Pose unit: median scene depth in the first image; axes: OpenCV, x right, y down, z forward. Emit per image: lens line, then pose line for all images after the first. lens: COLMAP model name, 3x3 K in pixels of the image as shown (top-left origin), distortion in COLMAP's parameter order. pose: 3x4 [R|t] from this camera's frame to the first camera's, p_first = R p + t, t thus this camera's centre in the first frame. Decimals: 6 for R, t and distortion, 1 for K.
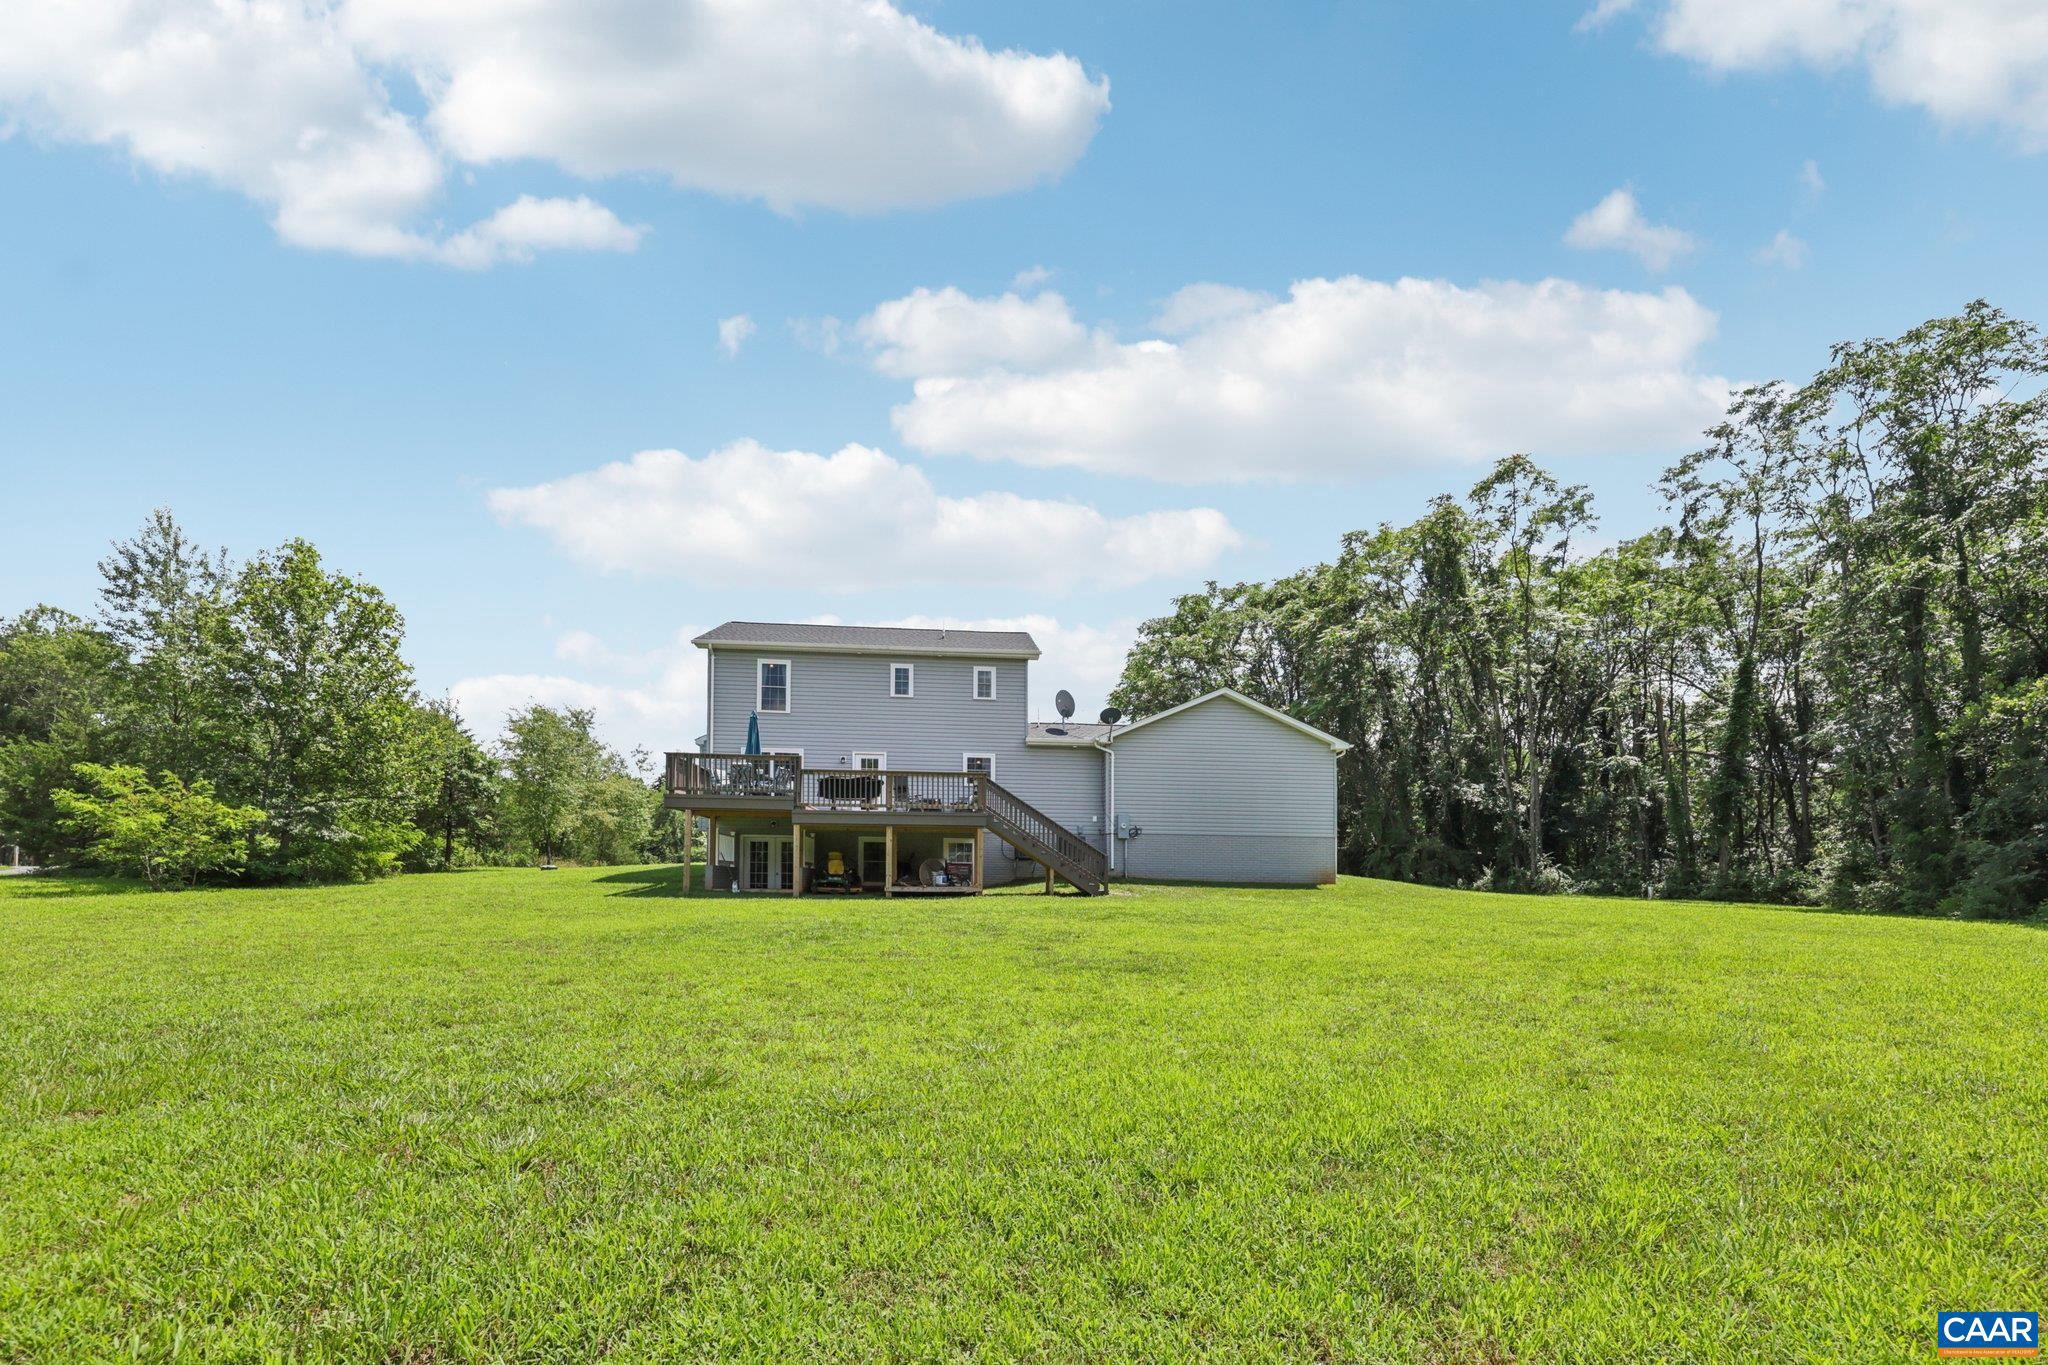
lens RADIAL K [[853.0, 0, 985.7], [0, 853.0, 685.7], [0, 0, 1]] dist [-0.000167, -0.000019]
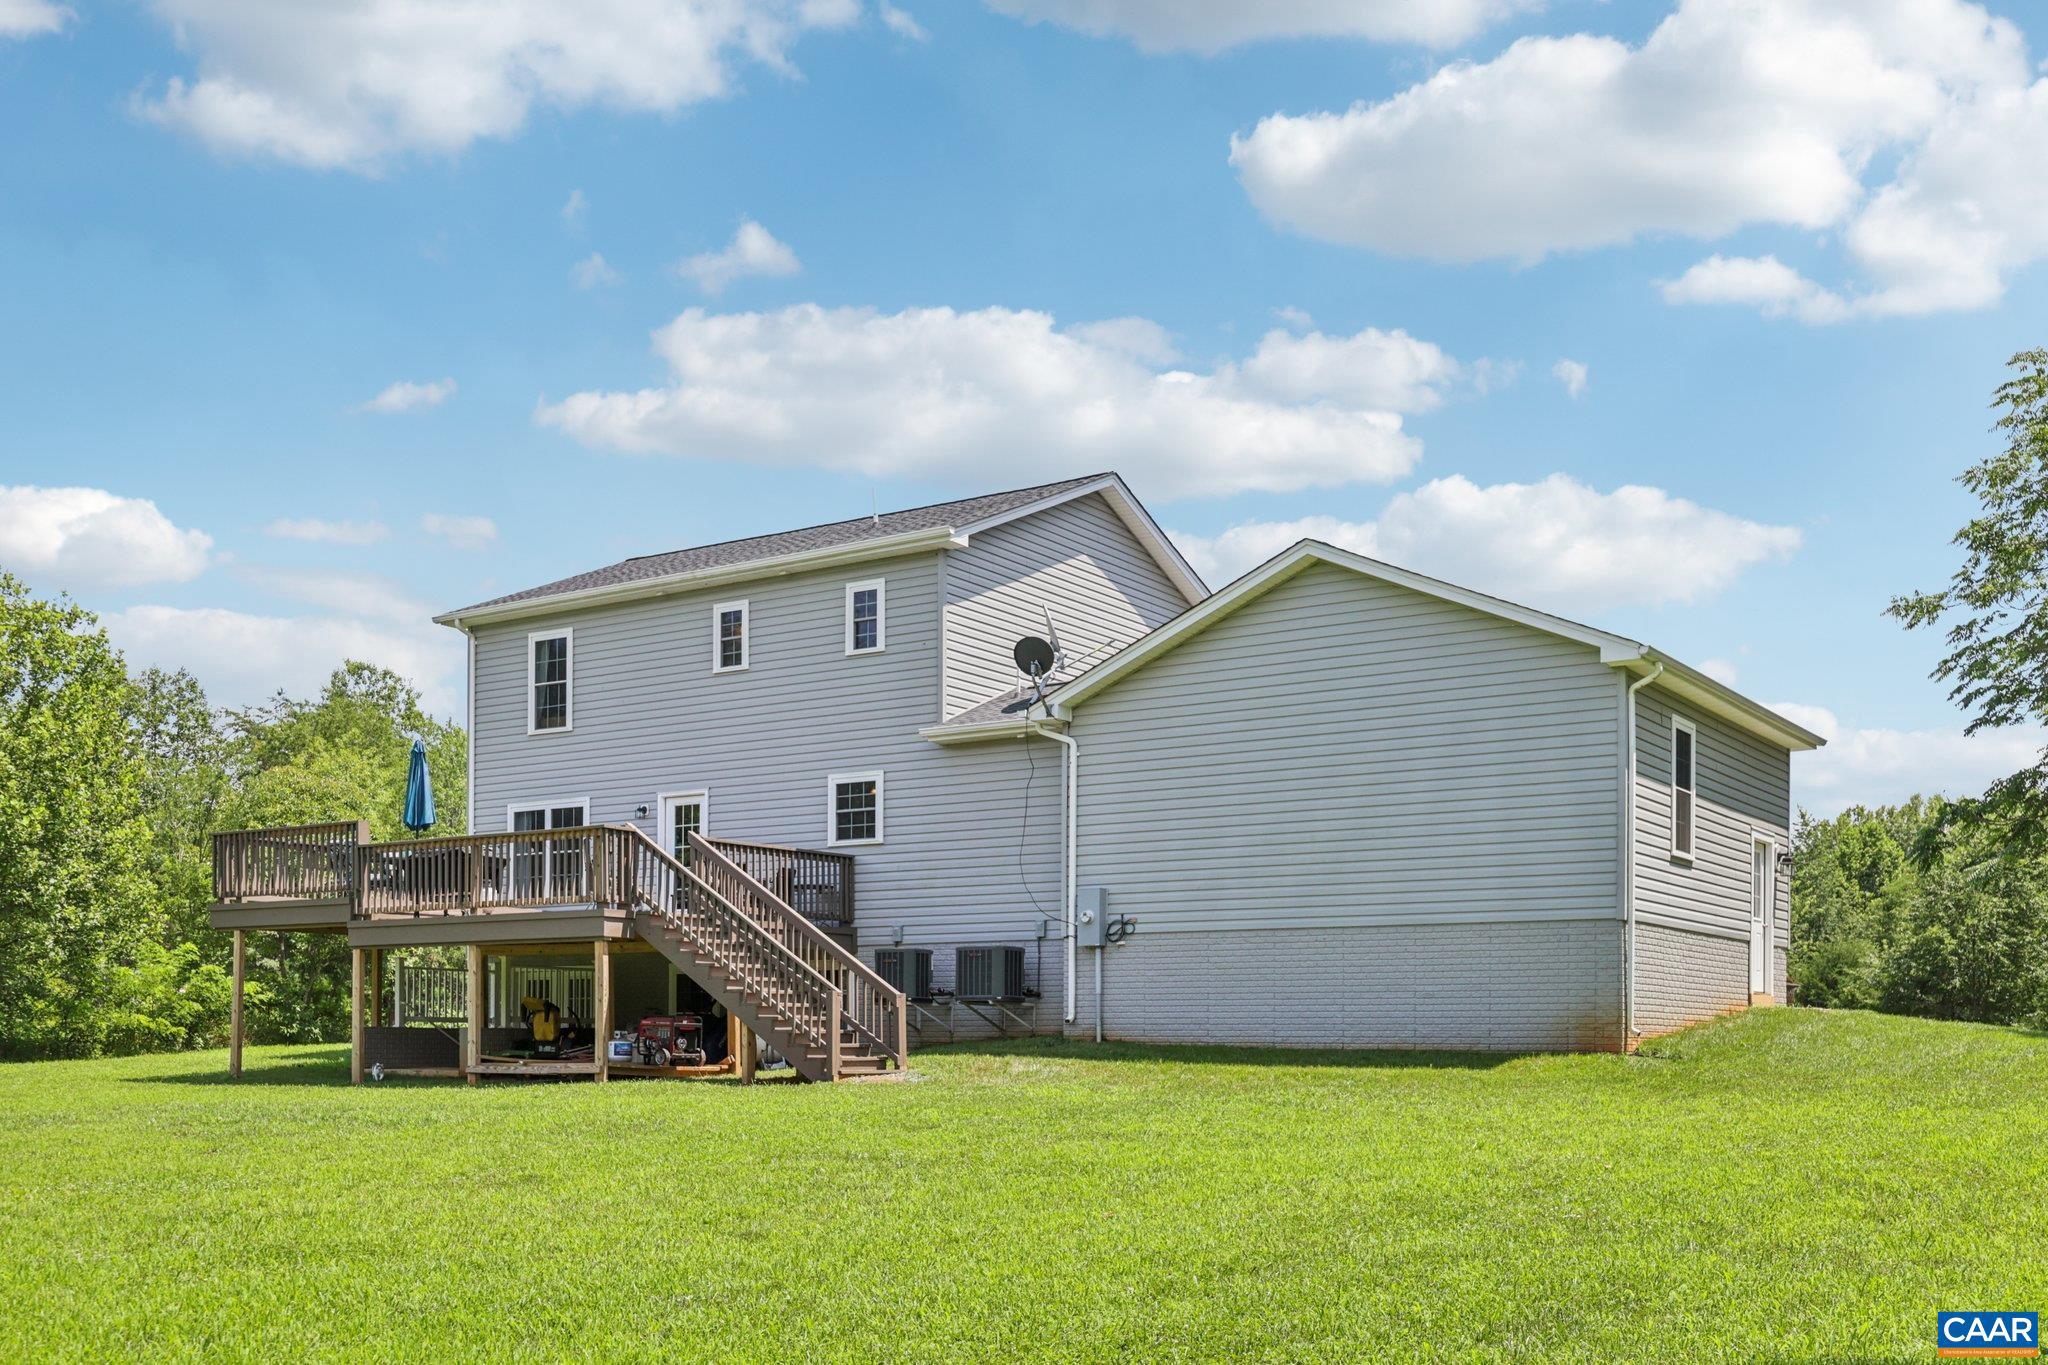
lens RADIAL K [[2004.9, 0, 1024.0], [0, 2004.9, 682.5], [0, 0, 1]] dist [0.002119, -0.000678]
pose [[0.777534, -0.119808, -0.617323, 0.732794], [0.144969, 0.989391, -0.009426, 0.054562], [0.611903, -0.082164, 0.786654, 0.217344]]
